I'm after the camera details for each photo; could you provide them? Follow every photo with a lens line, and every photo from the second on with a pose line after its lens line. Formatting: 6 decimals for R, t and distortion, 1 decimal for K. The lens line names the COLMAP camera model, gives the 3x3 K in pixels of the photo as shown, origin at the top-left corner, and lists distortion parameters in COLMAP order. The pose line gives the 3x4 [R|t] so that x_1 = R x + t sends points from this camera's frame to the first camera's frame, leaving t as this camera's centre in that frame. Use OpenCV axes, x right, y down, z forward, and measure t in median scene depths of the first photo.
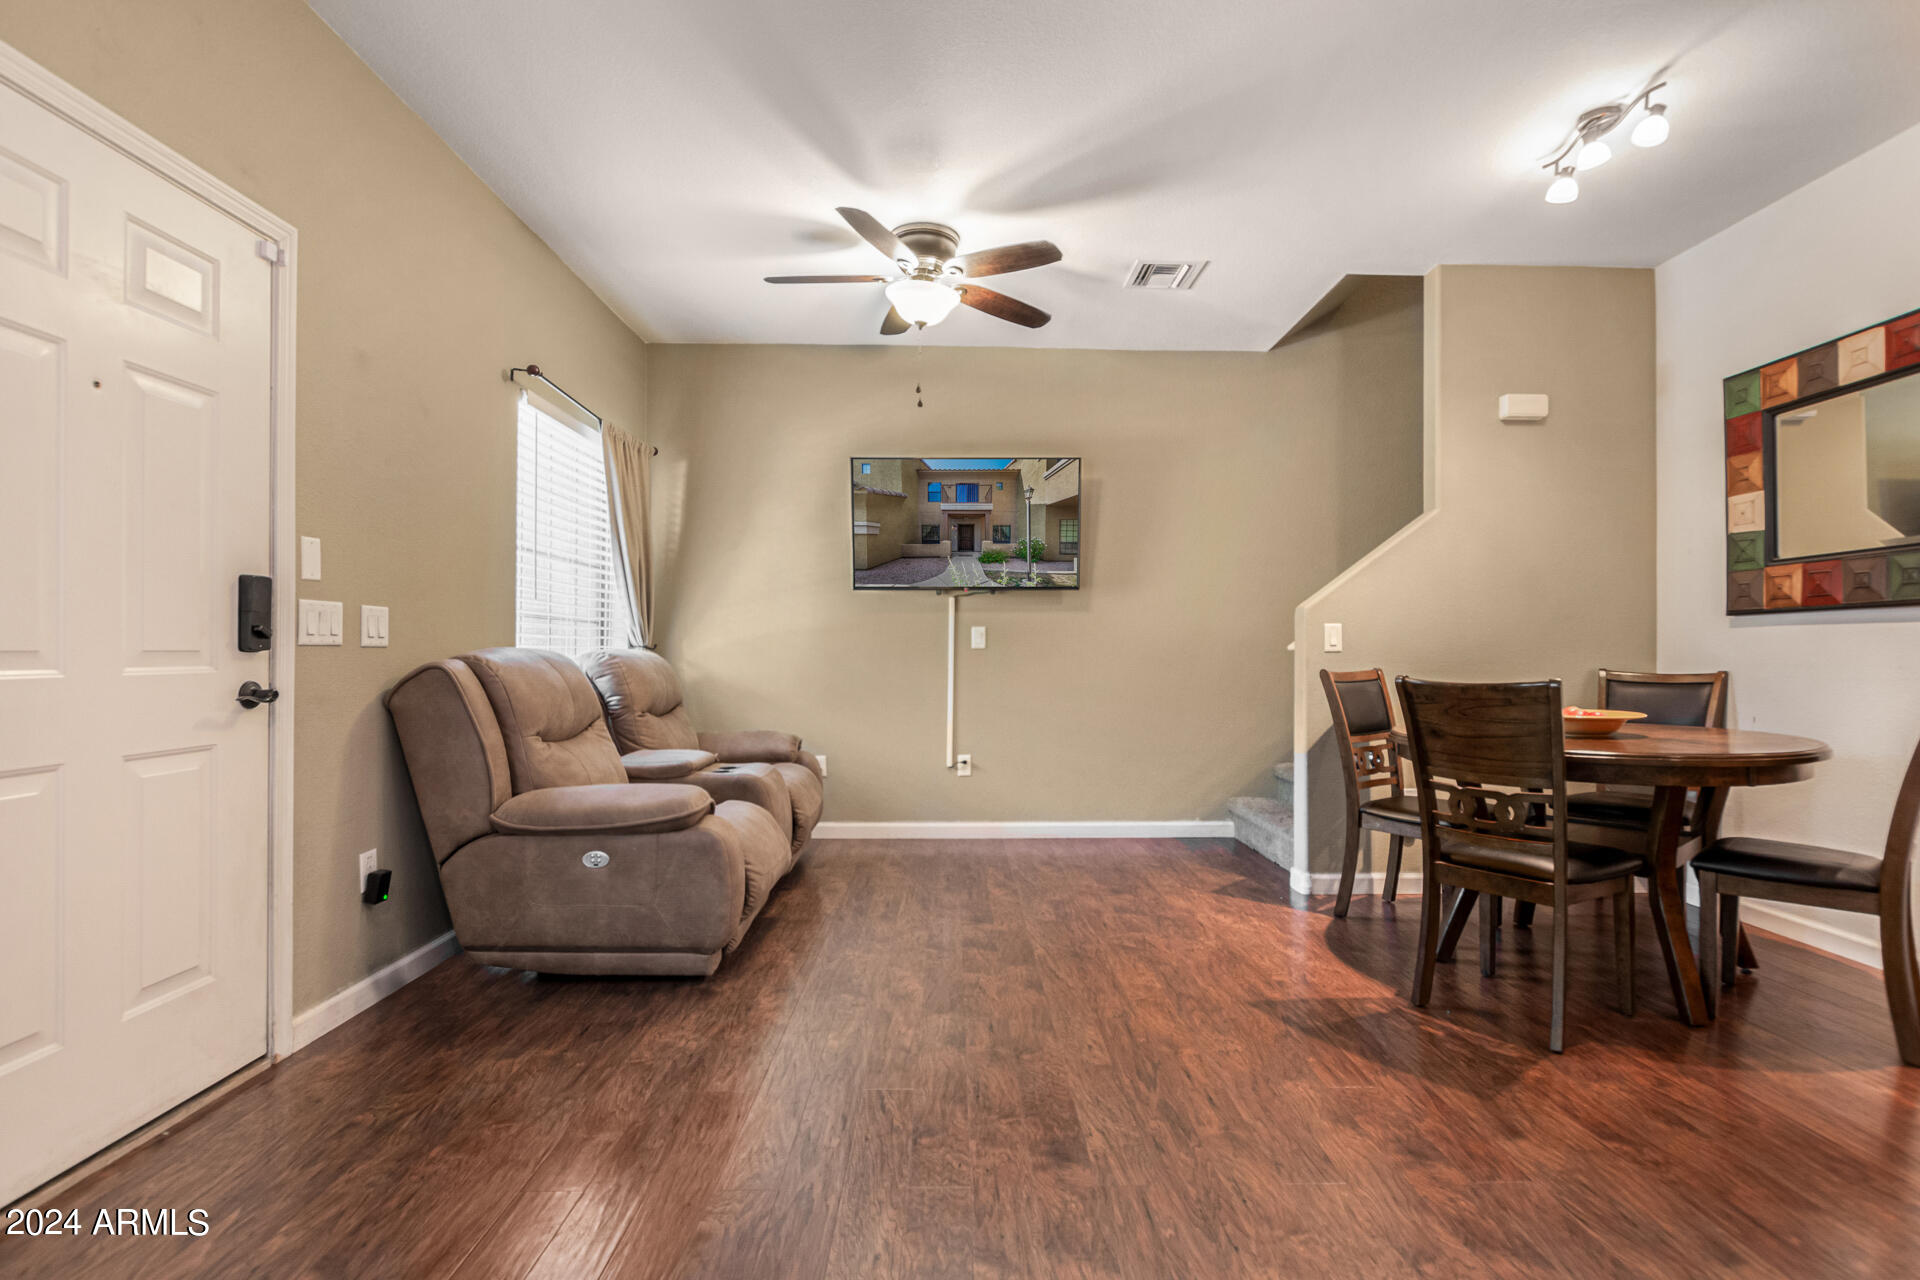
lens RADIAL K [[899.3, 0, 967.0], [0, 899.3, 659.0], [0, 0, 1]] dist [0.000546, -0.000082]
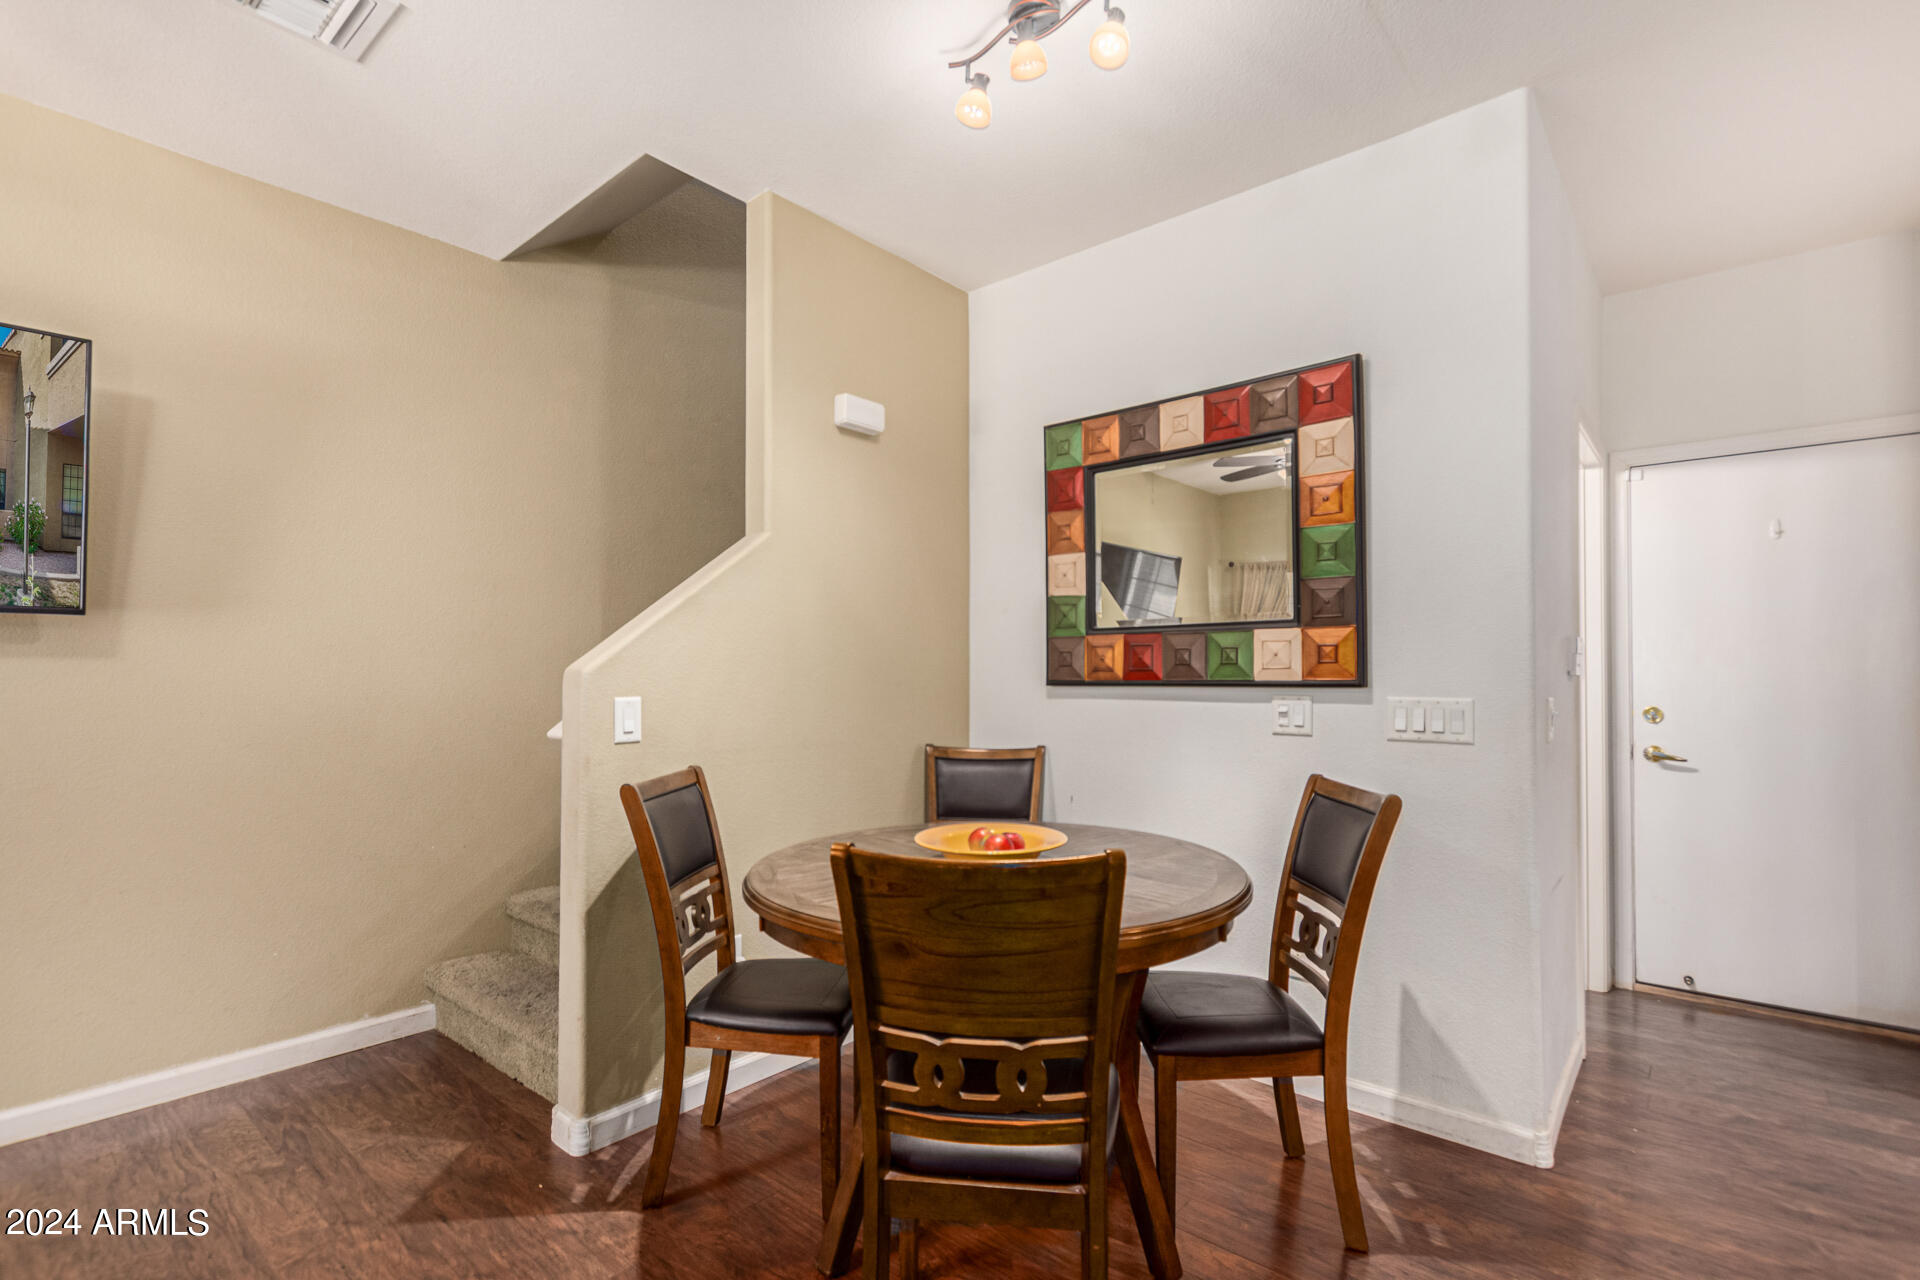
lens RADIAL K [[899.3, 0, 967.0], [0, 899.3, 659.0], [0, 0, 1]] dist [0.000546, -0.000082]
pose [[0.666683, 0.013035, 0.745228, 0.116794], [0.003654, 0.999778, -0.020757, -0.059089], [-0.745333, 0.016561, 0.666487, 0.475115]]
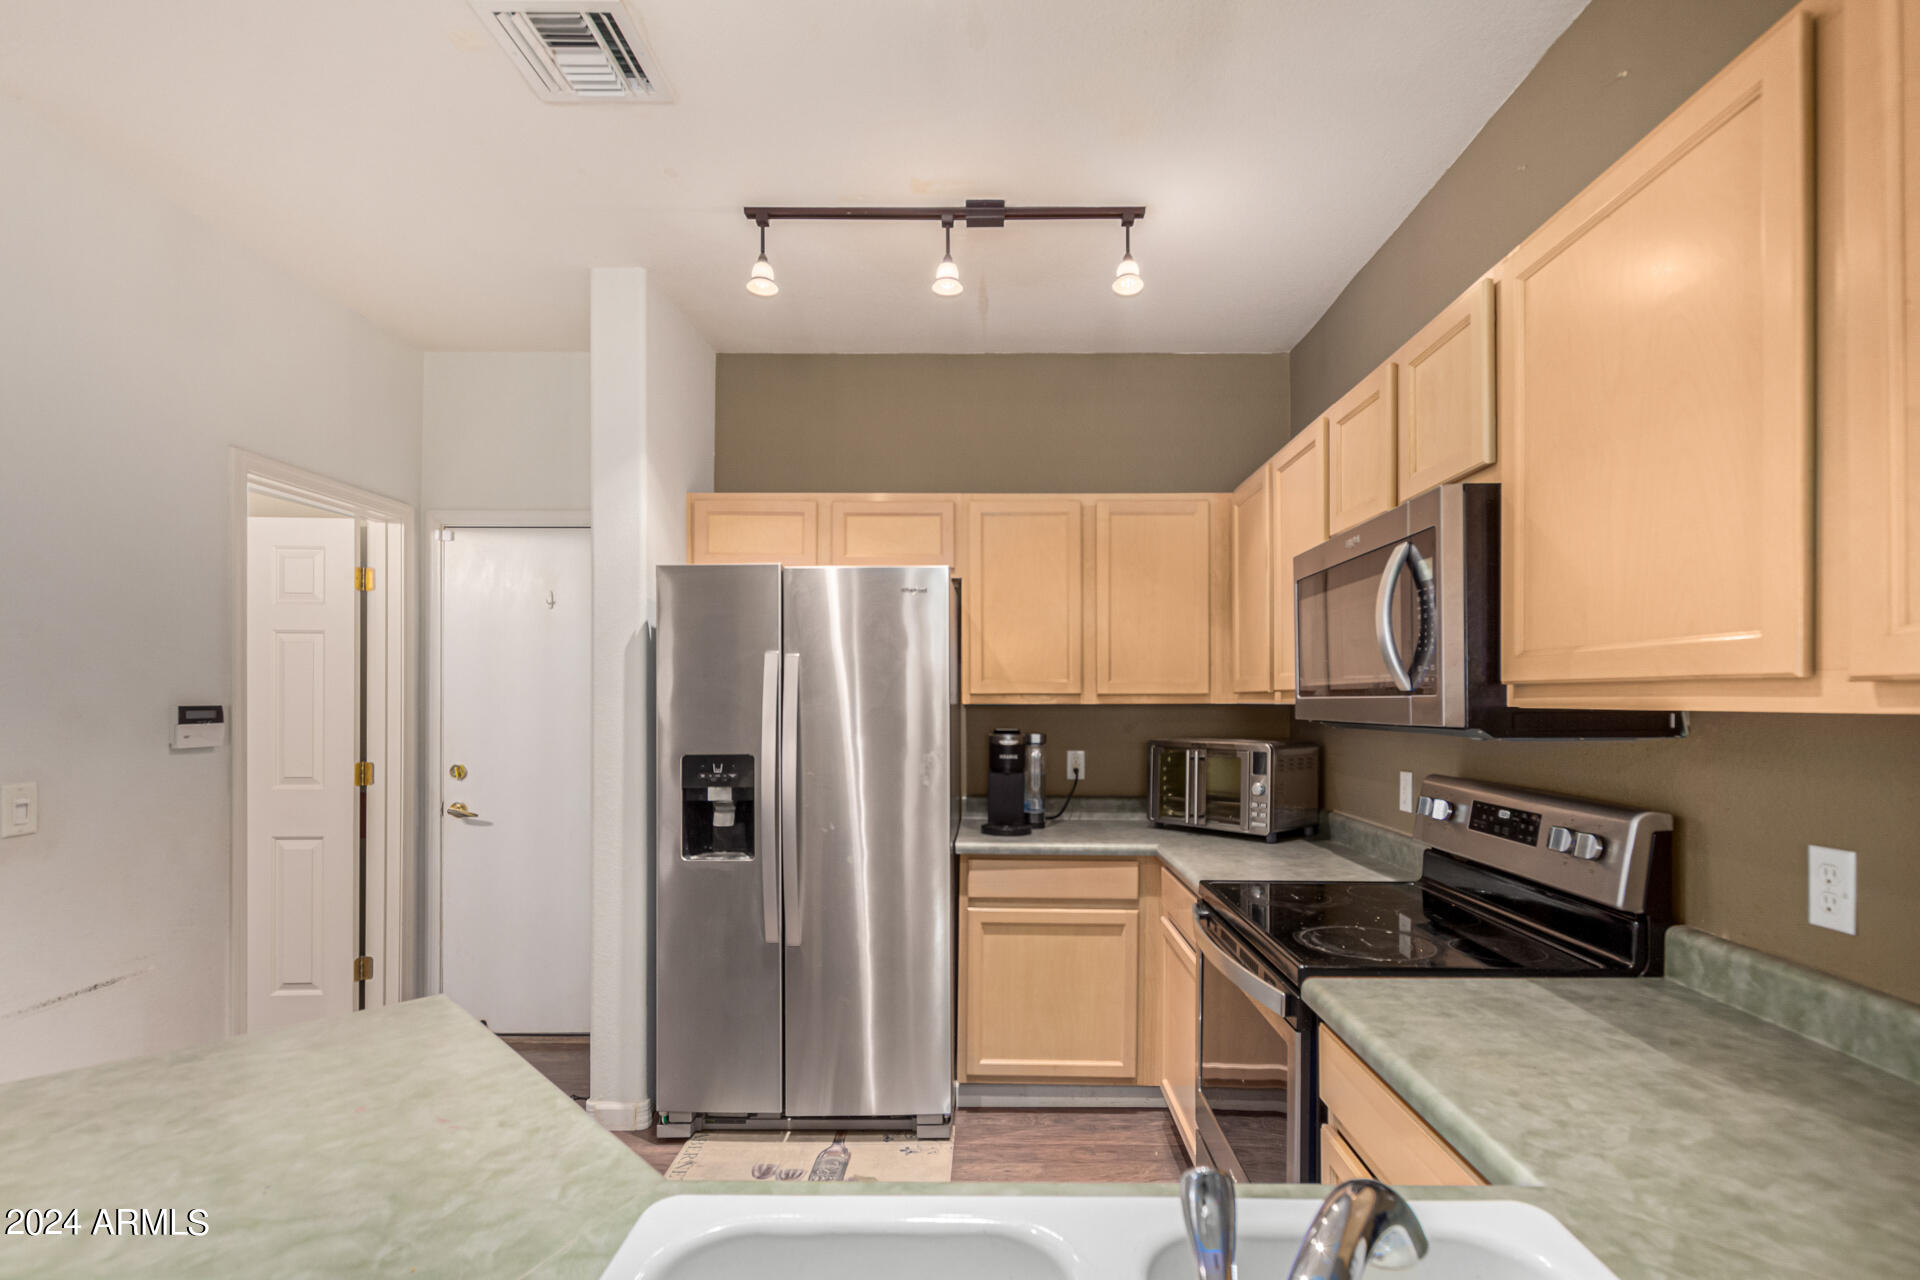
lens RADIAL K [[905.0, 0, 985.8], [0, 905.0, 697.2], [0, 0, 1]] dist [0.018679, -0.000083]
pose [[0.032993, -0.000329, 0.999456, 0.363437], [0.002768, 0.999996, 0.000238, -0.099612], [-0.999452, 0.002758, 0.032994, -0.075399]]
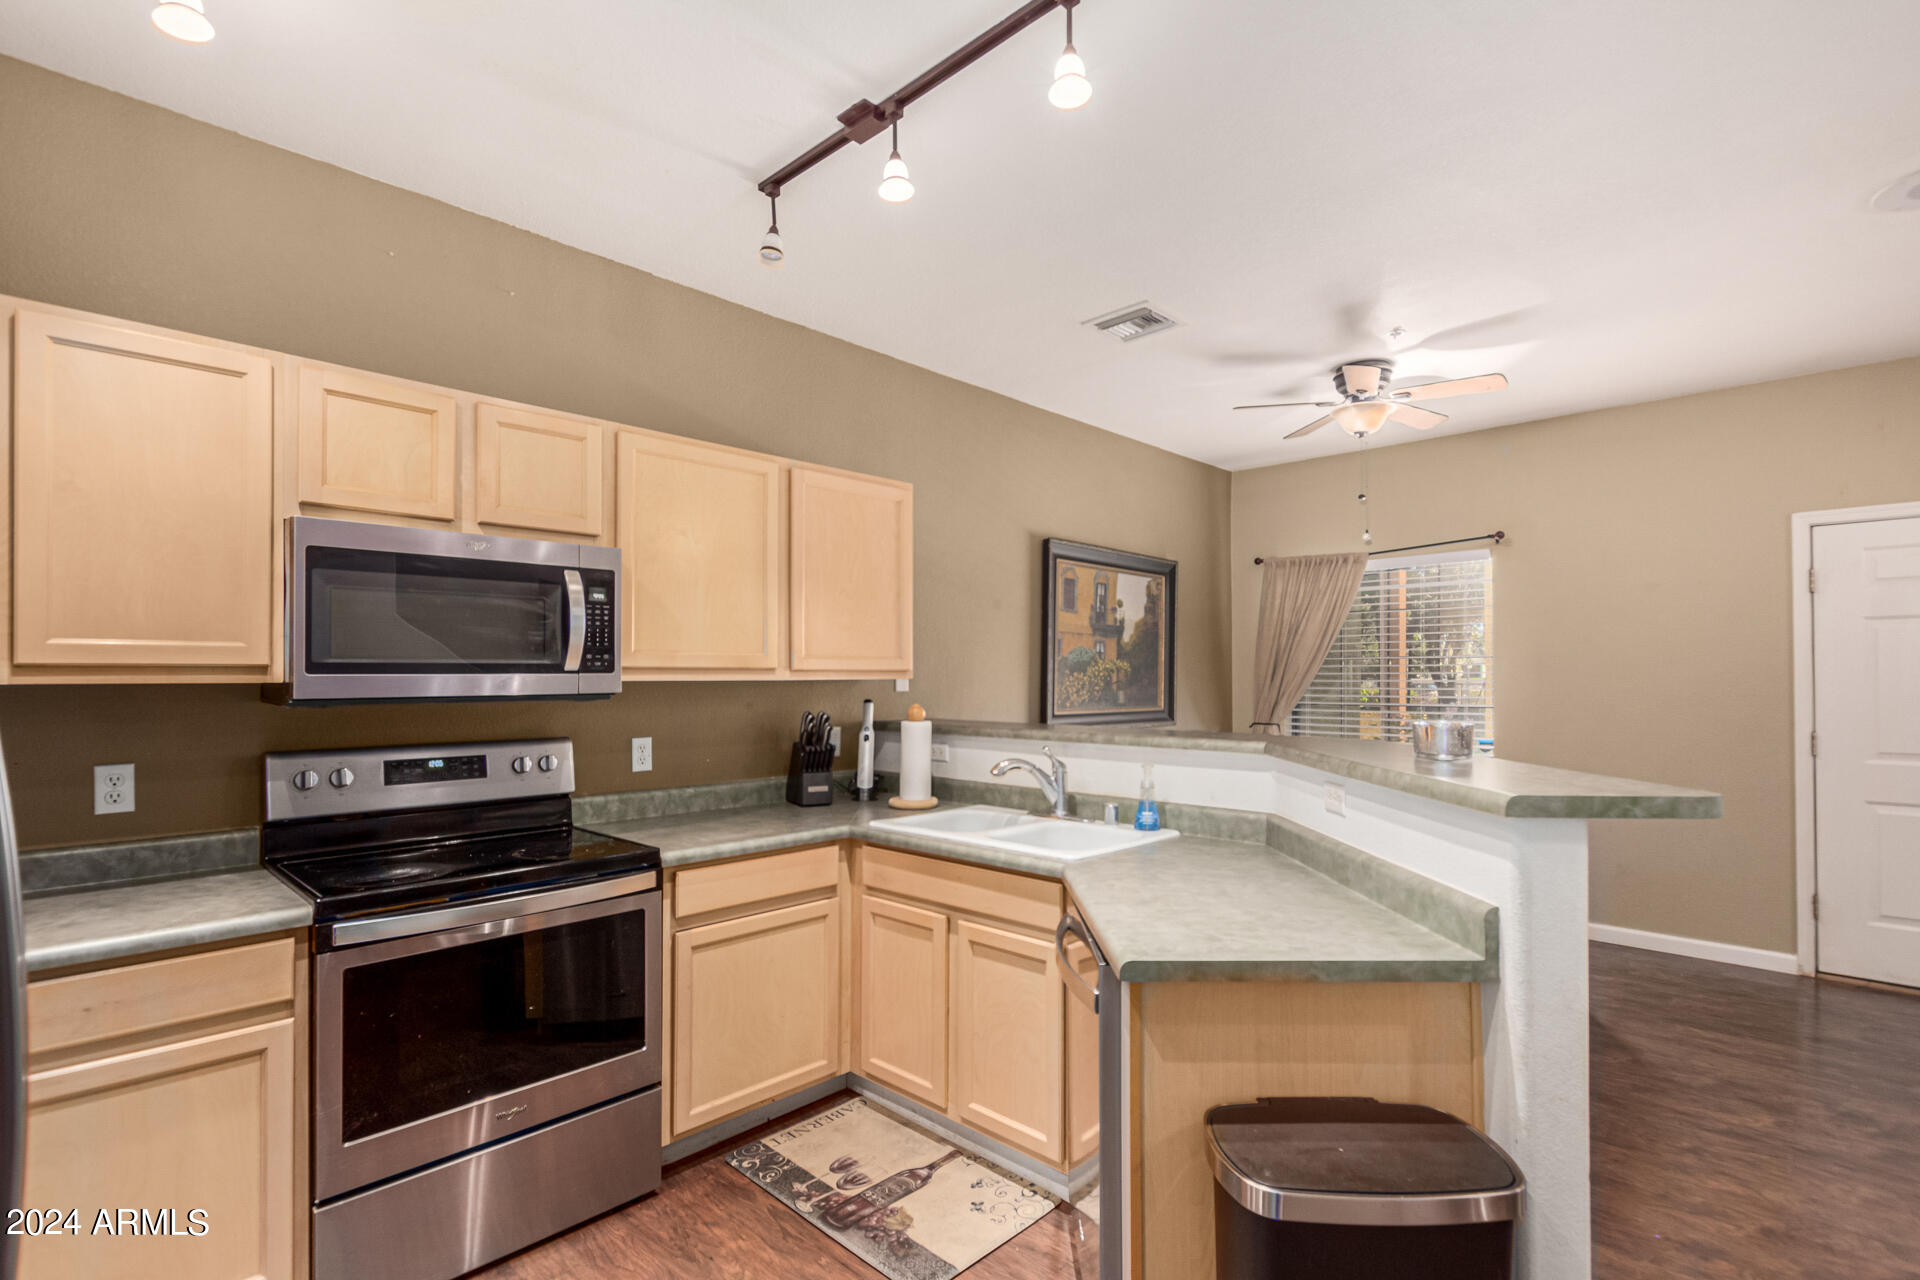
lens RADIAL K [[899.3, 0, 967.0], [0, 899.3, 659.0], [0, 0, 1]] dist [0.000546, -0.000082]
pose [[-0.708488, -0.015075, -0.705562, 1.159549], [-0.004727, 0.999851, -0.016616, -0.101591], [0.705707, -0.008437, -0.708453, 0.455269]]
